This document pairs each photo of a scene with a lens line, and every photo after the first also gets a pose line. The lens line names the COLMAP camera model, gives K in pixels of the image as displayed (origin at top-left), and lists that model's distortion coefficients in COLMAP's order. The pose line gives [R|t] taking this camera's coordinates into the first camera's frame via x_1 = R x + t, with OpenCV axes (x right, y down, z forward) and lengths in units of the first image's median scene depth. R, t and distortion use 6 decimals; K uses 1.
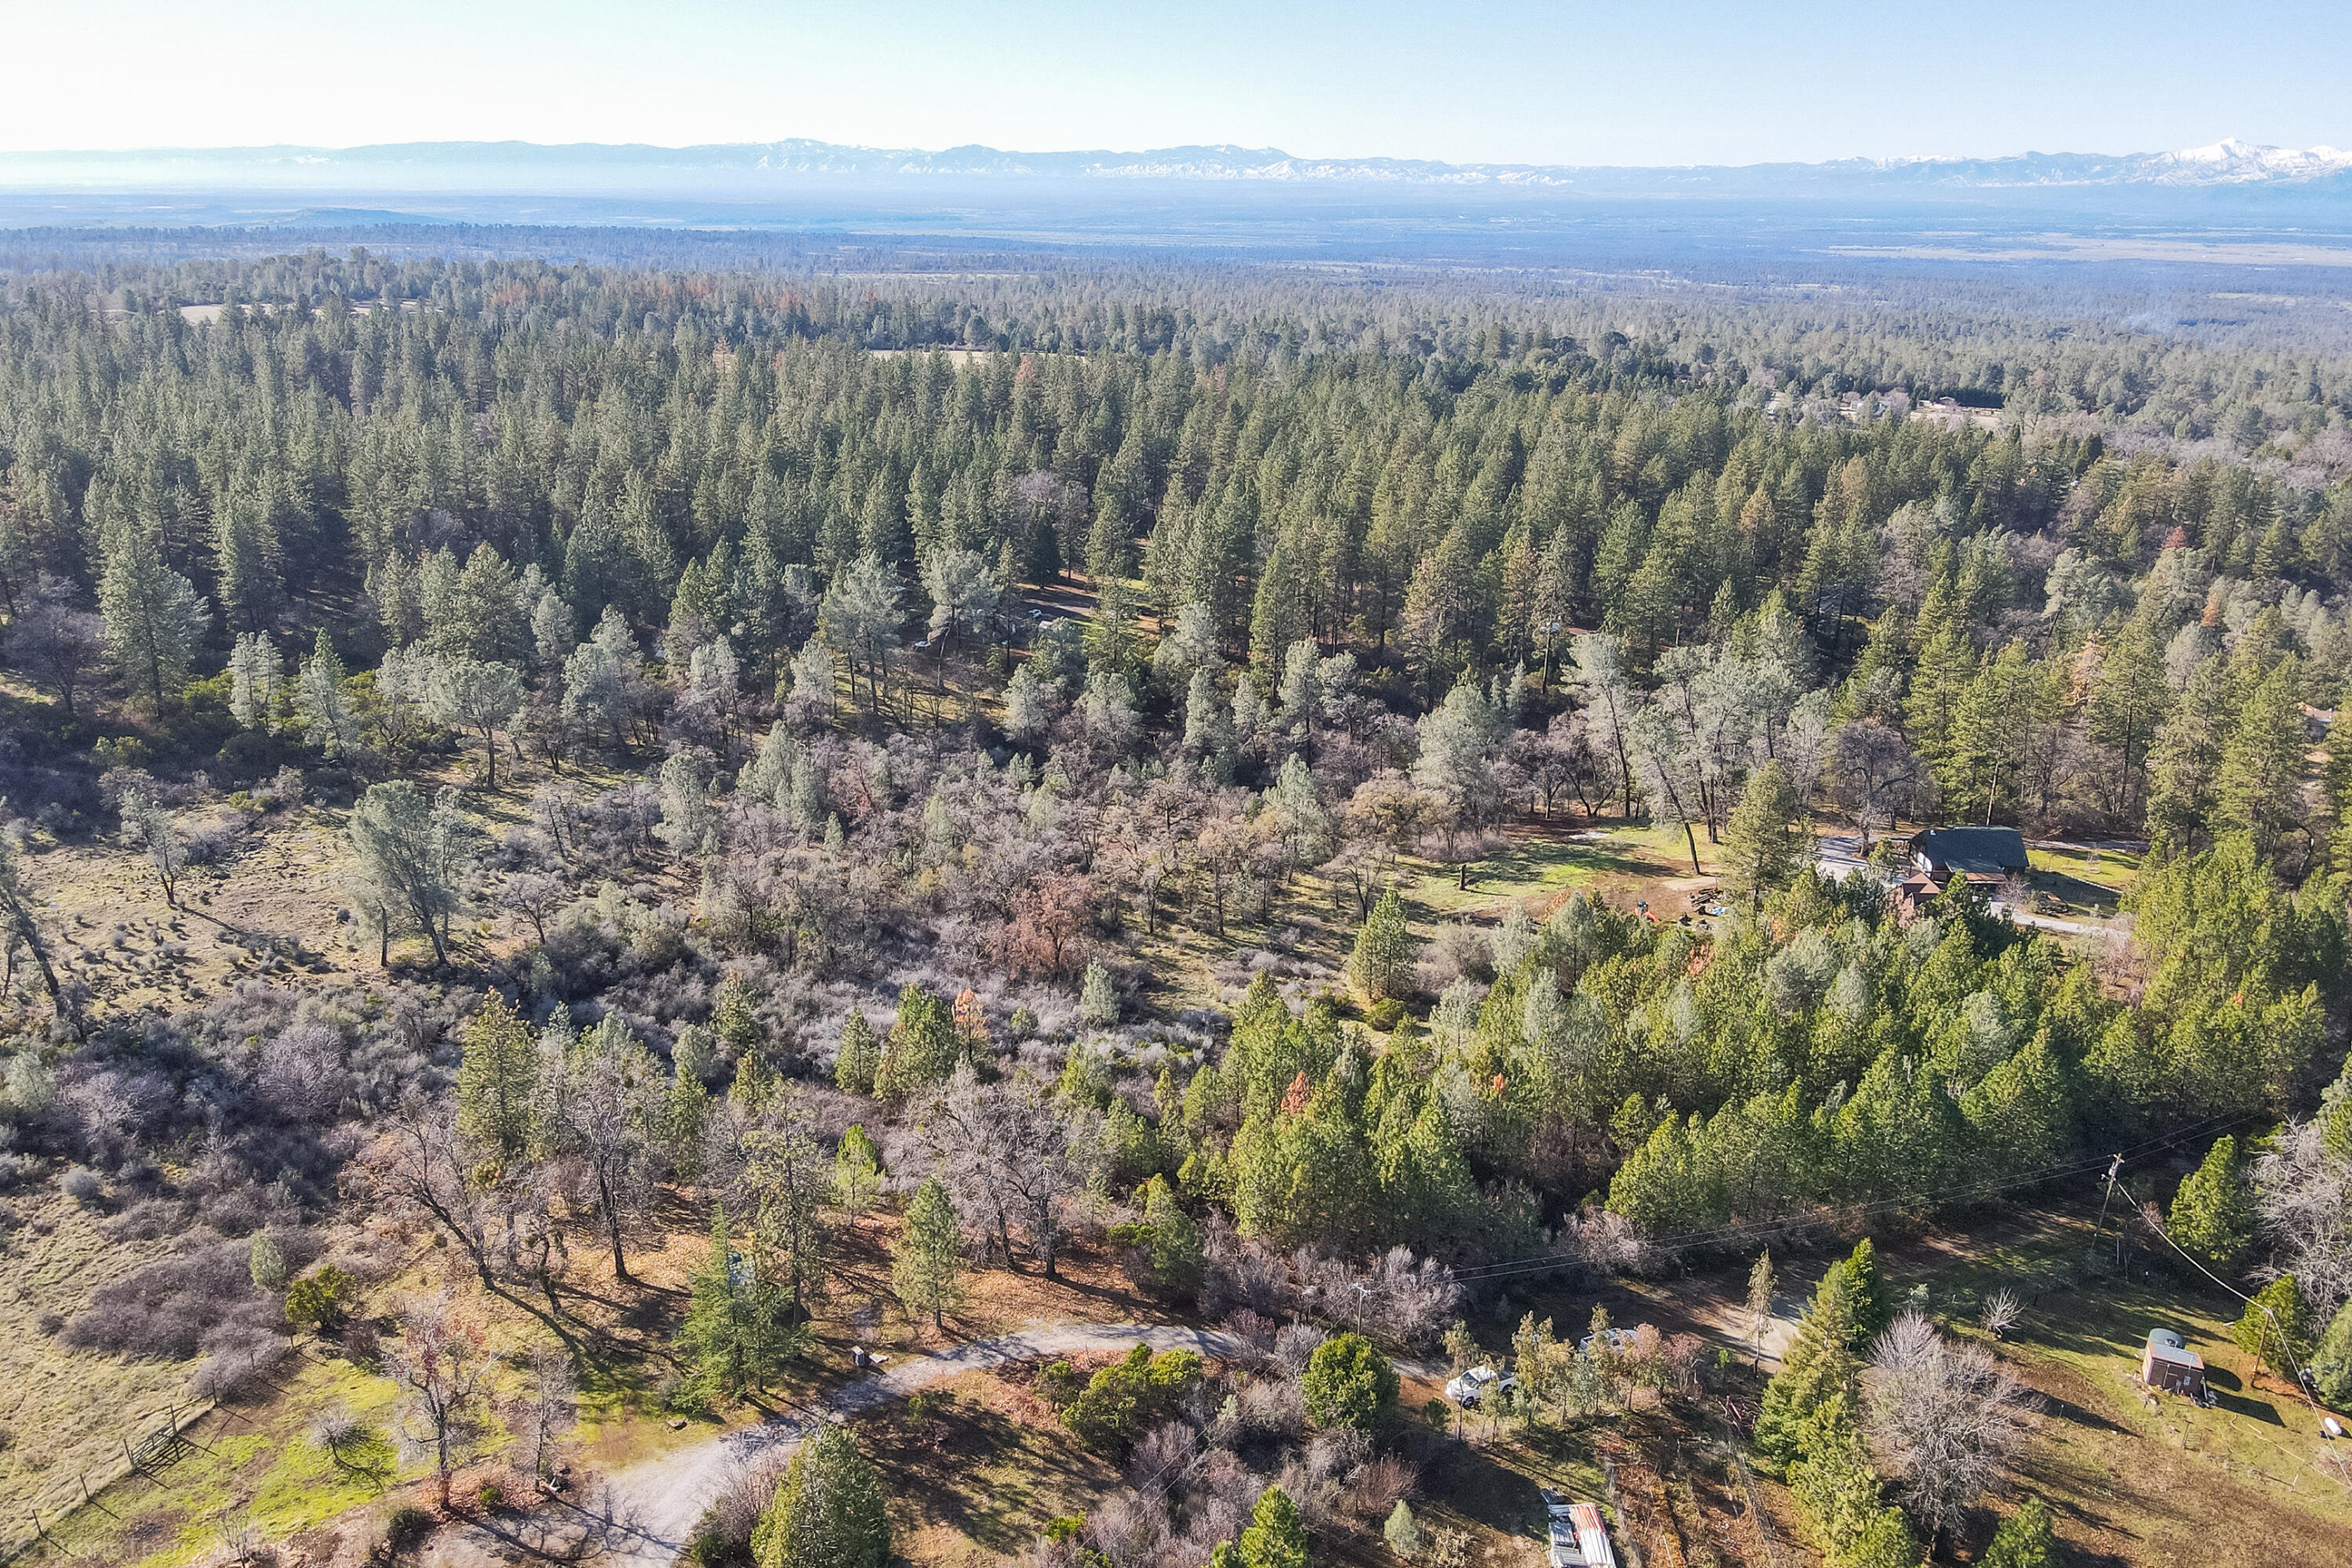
lens RADIAL K [[1736.8, 0, 1172.2], [0, 1736.8, 738.0], [0, 0, 1]] dist [0.008129, 0.003770]
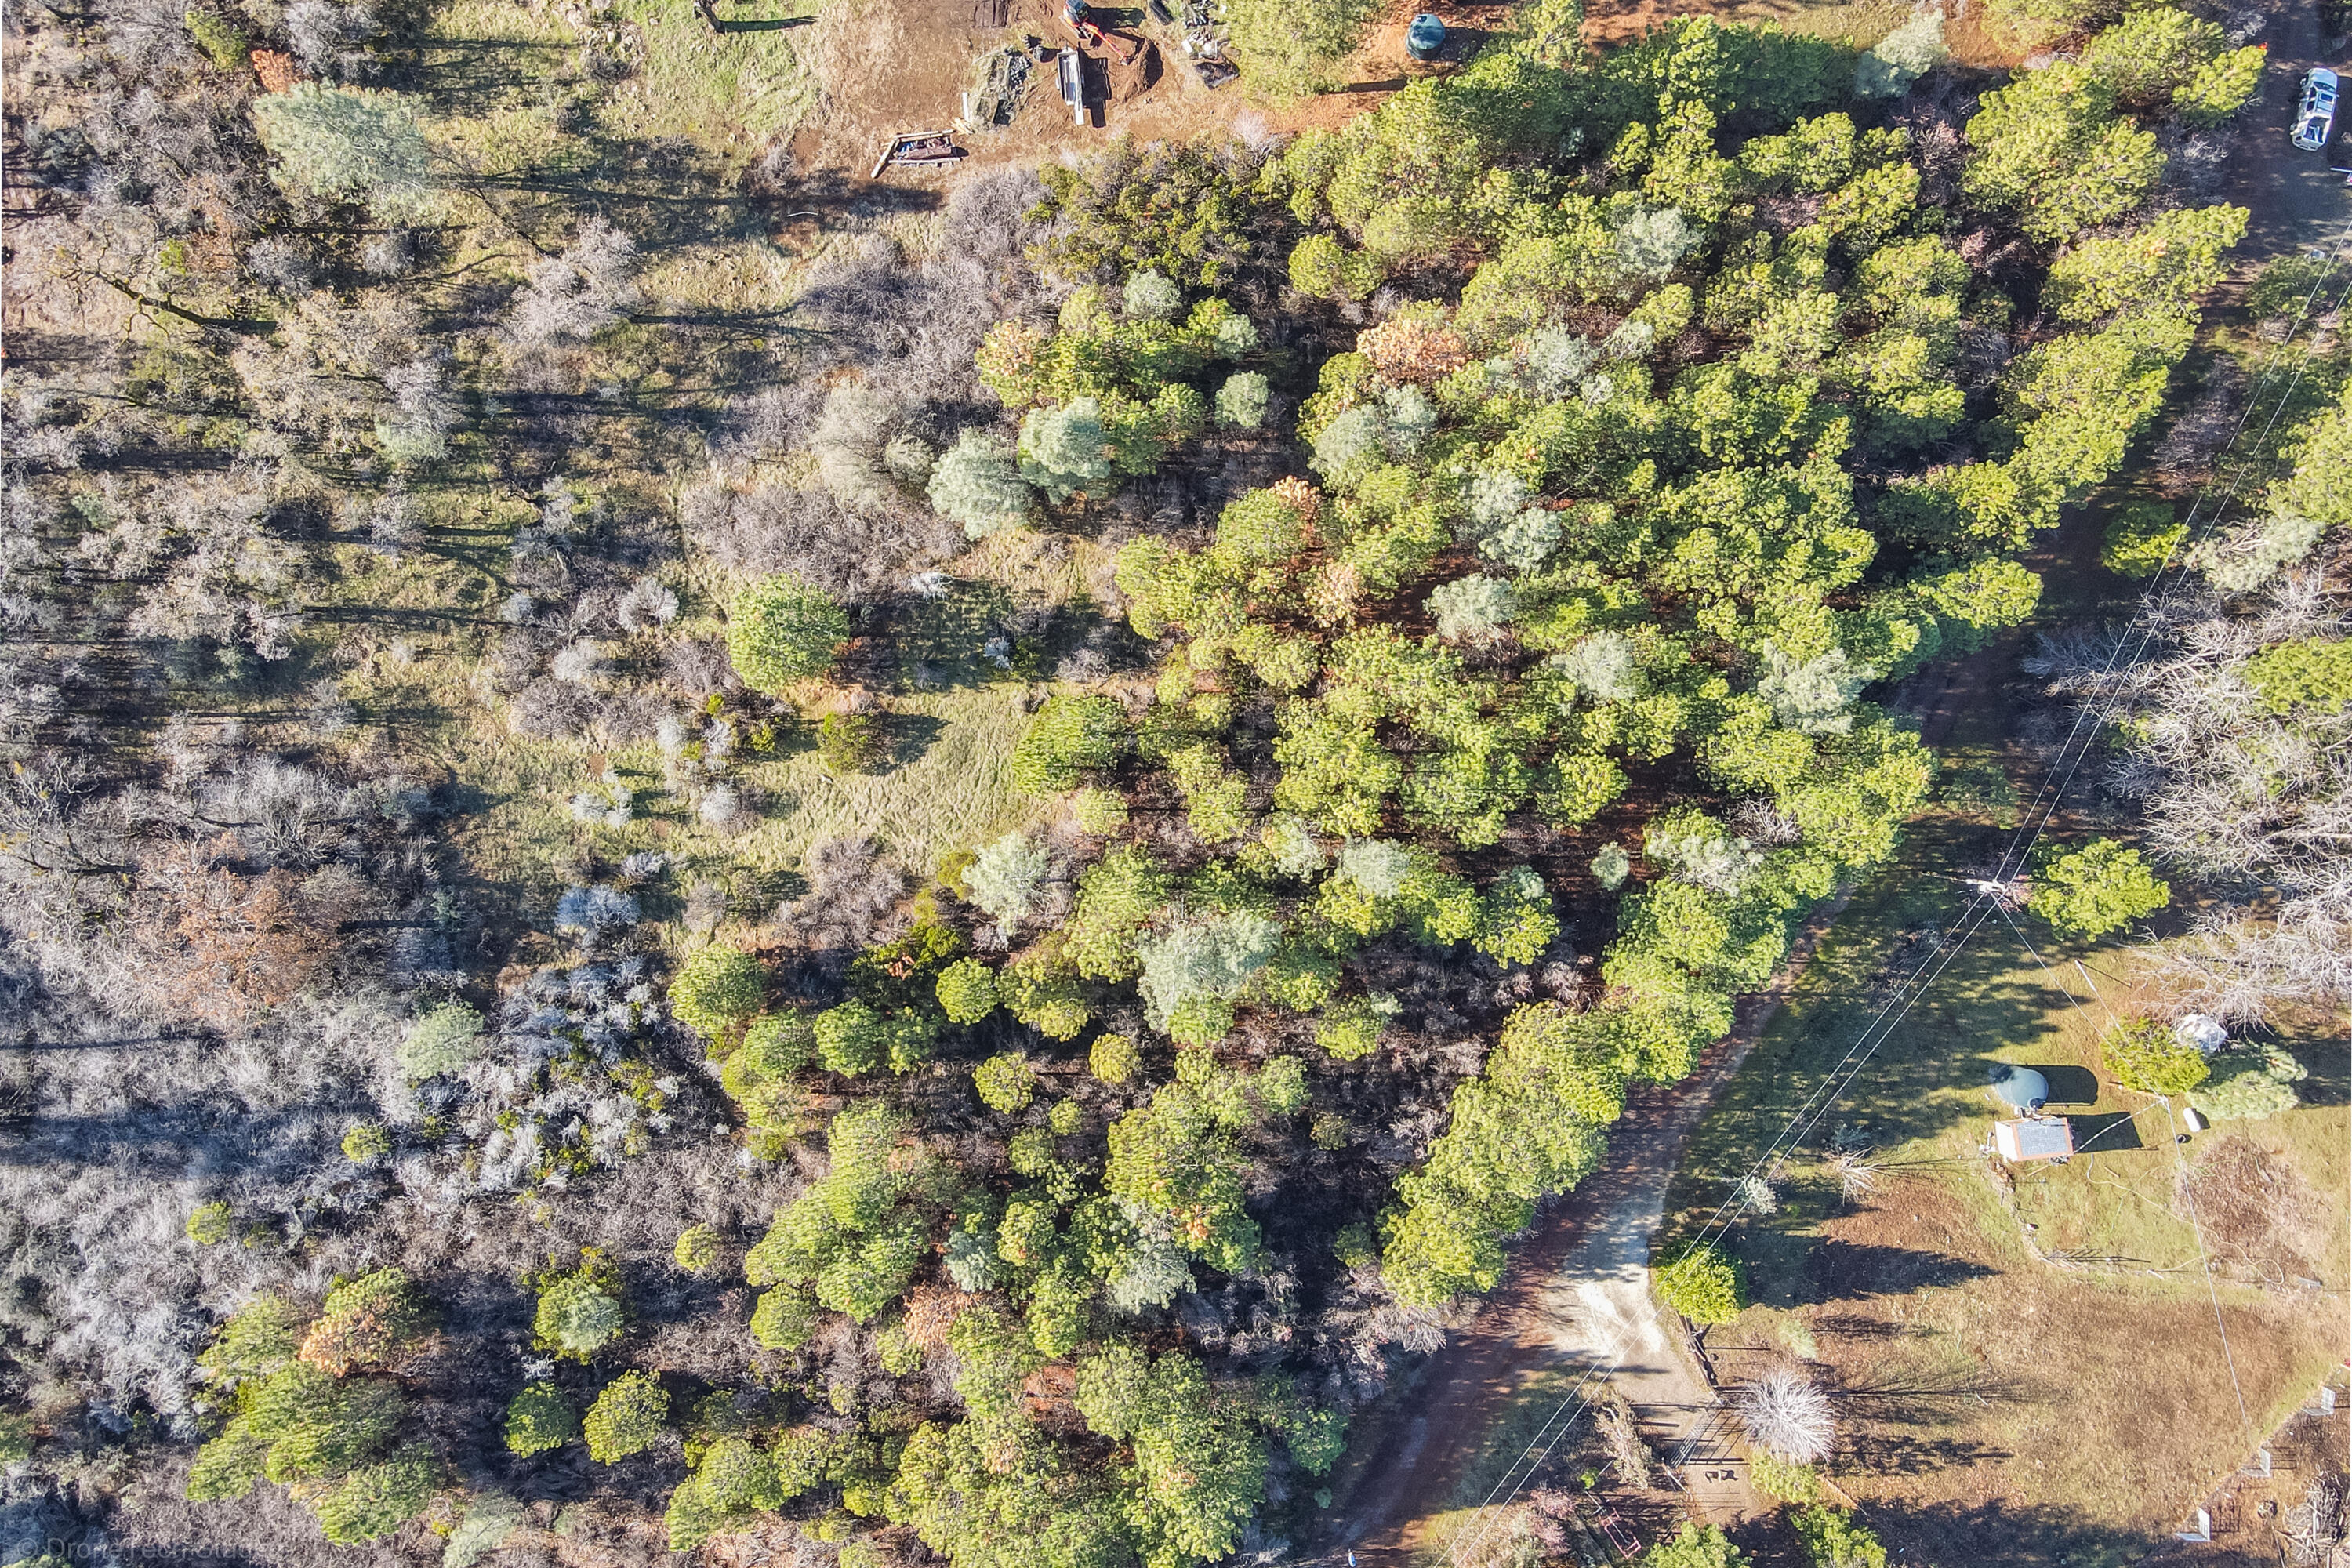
lens RADIAL K [[1635.5, 0, 1174.3], [0, 1635.5, 716.7], [0, 0, 1]] dist [-0.000527, 0.033700]
pose [[0.861985, -0.506551, -0.019693, 0.219310], [0.172991, 0.257414, 0.950690, -0.332994], [-0.476504, -0.822888, 0.309516, 0.730571]]
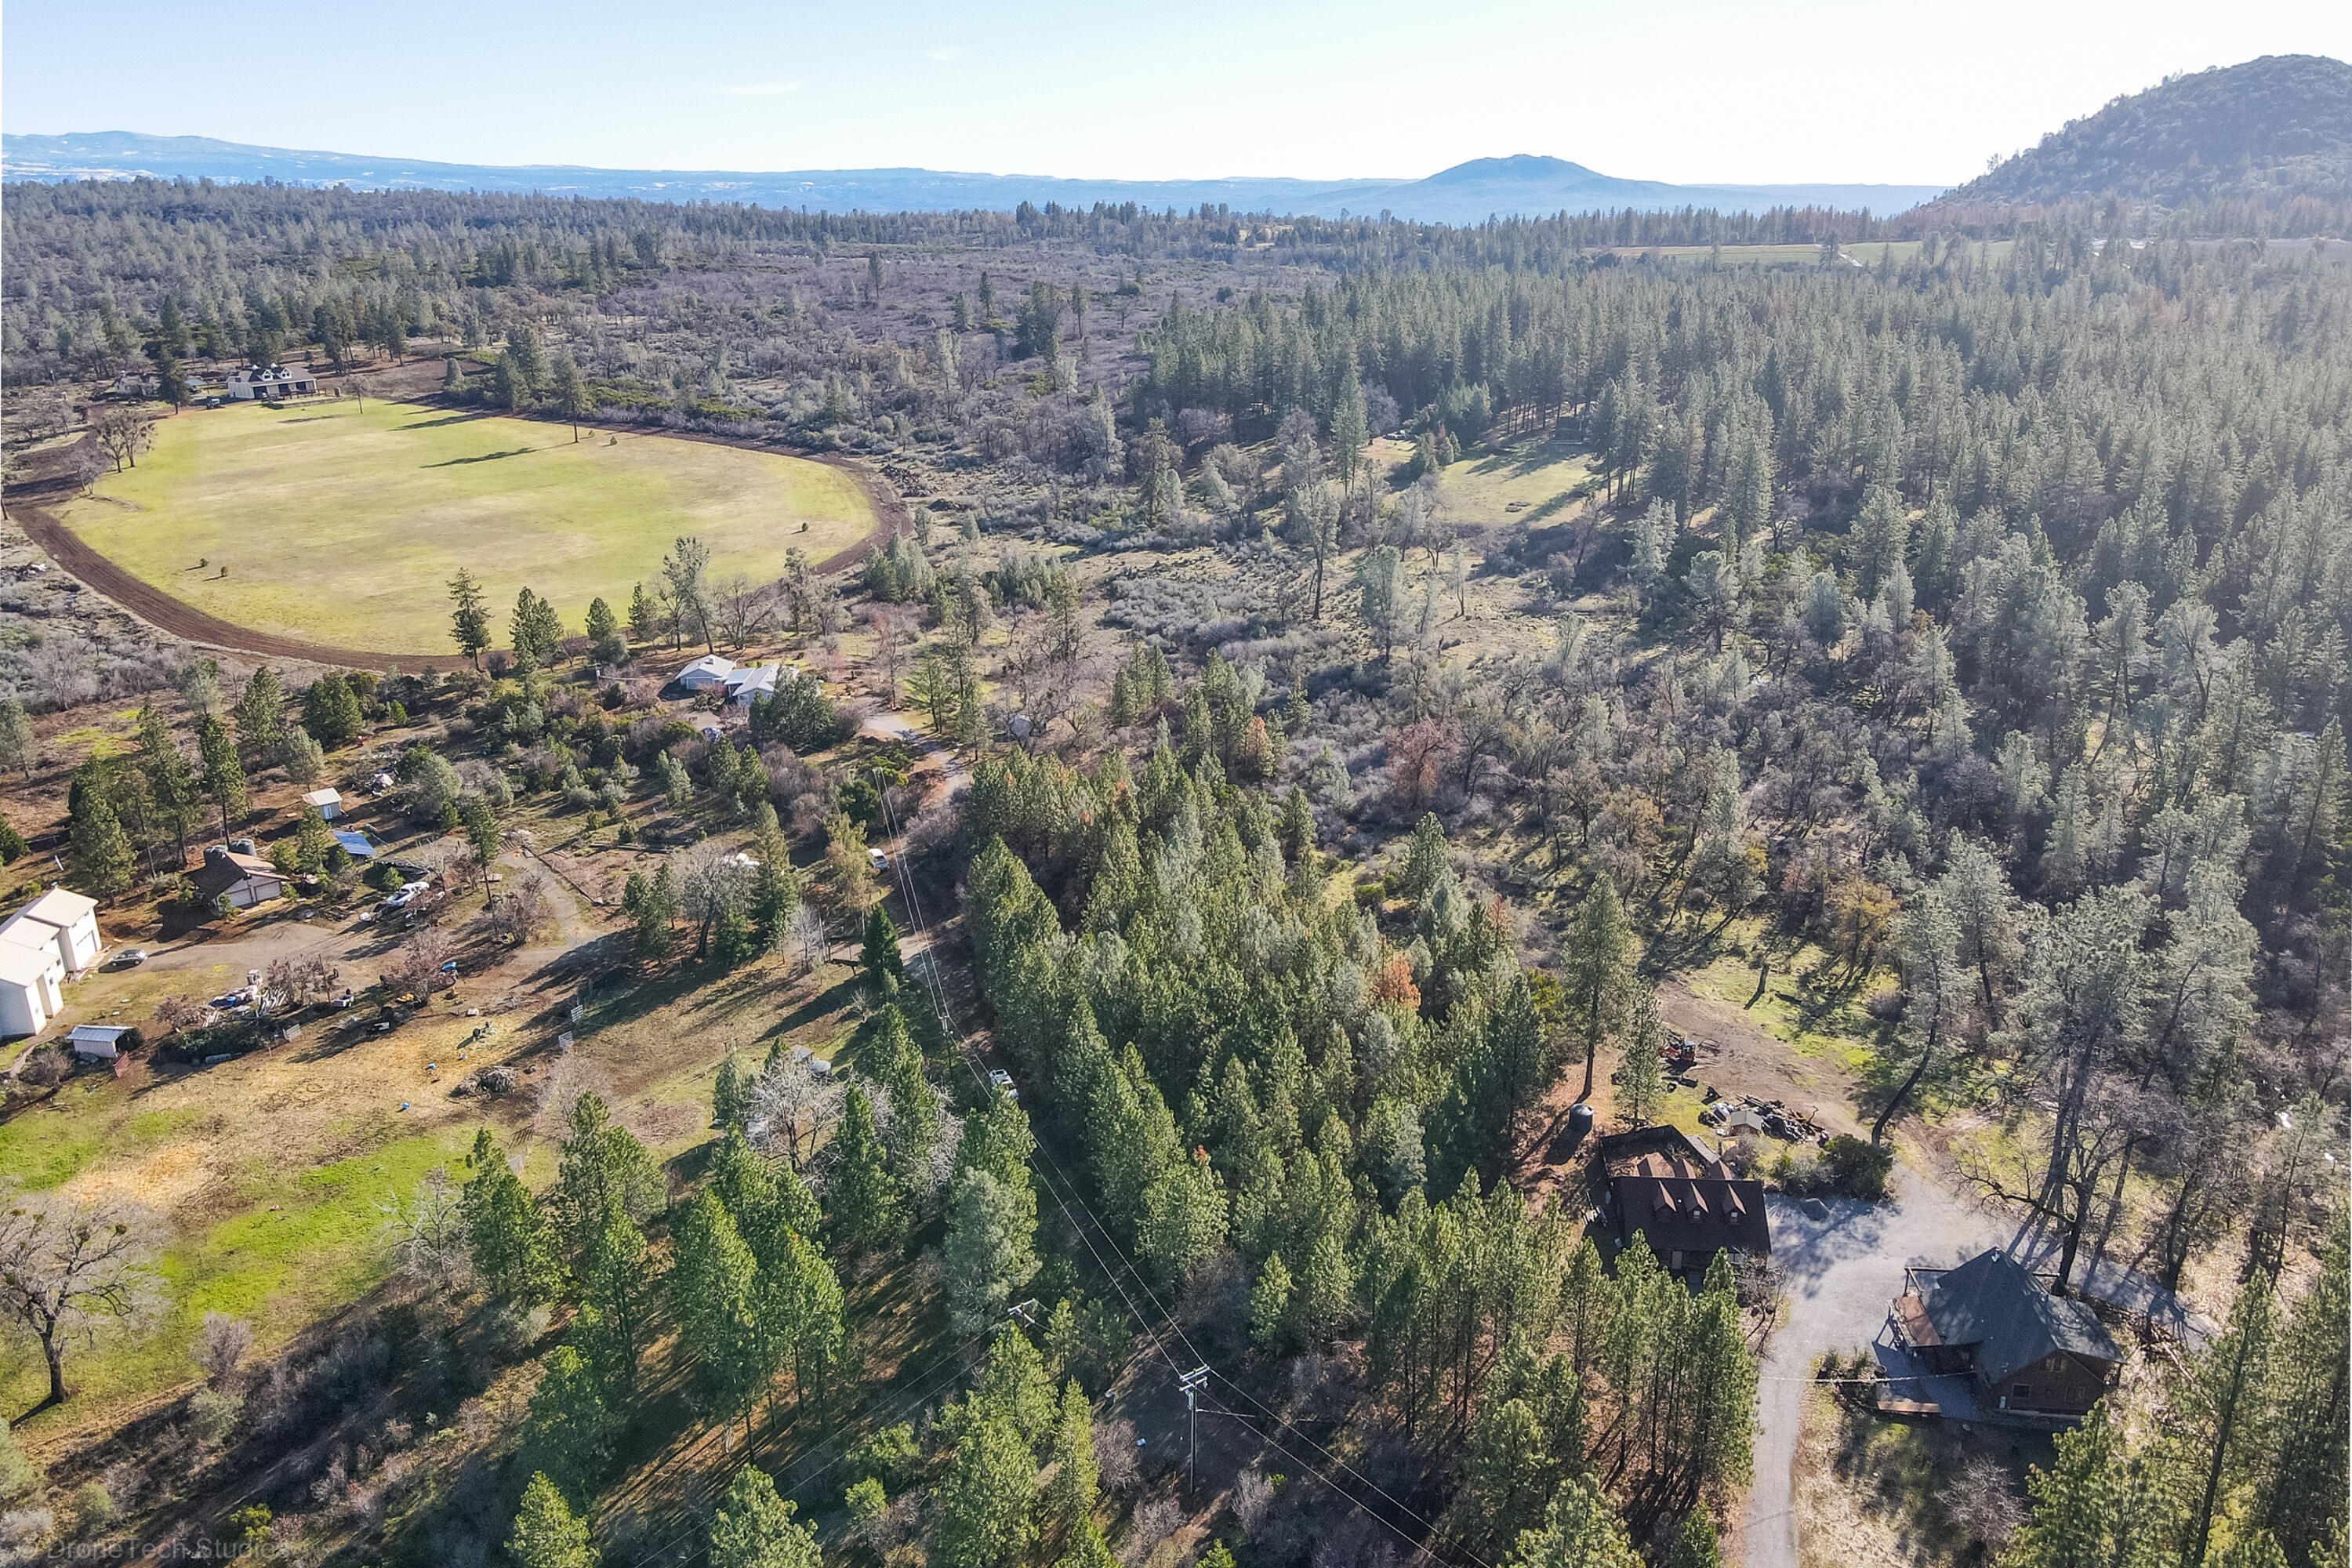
lens RADIAL K [[1743.8, 0, 1175.4], [0, 1743.8, 742.3], [0, 0, 1]] dist [0.000945, 0.041136]
pose [[-0.092577, 0.295694, -0.950786, 1.158766], [-0.293467, 0.904368, 0.309832, -0.248716], [0.951476, 0.307708, 0.003053, 0.784896]]
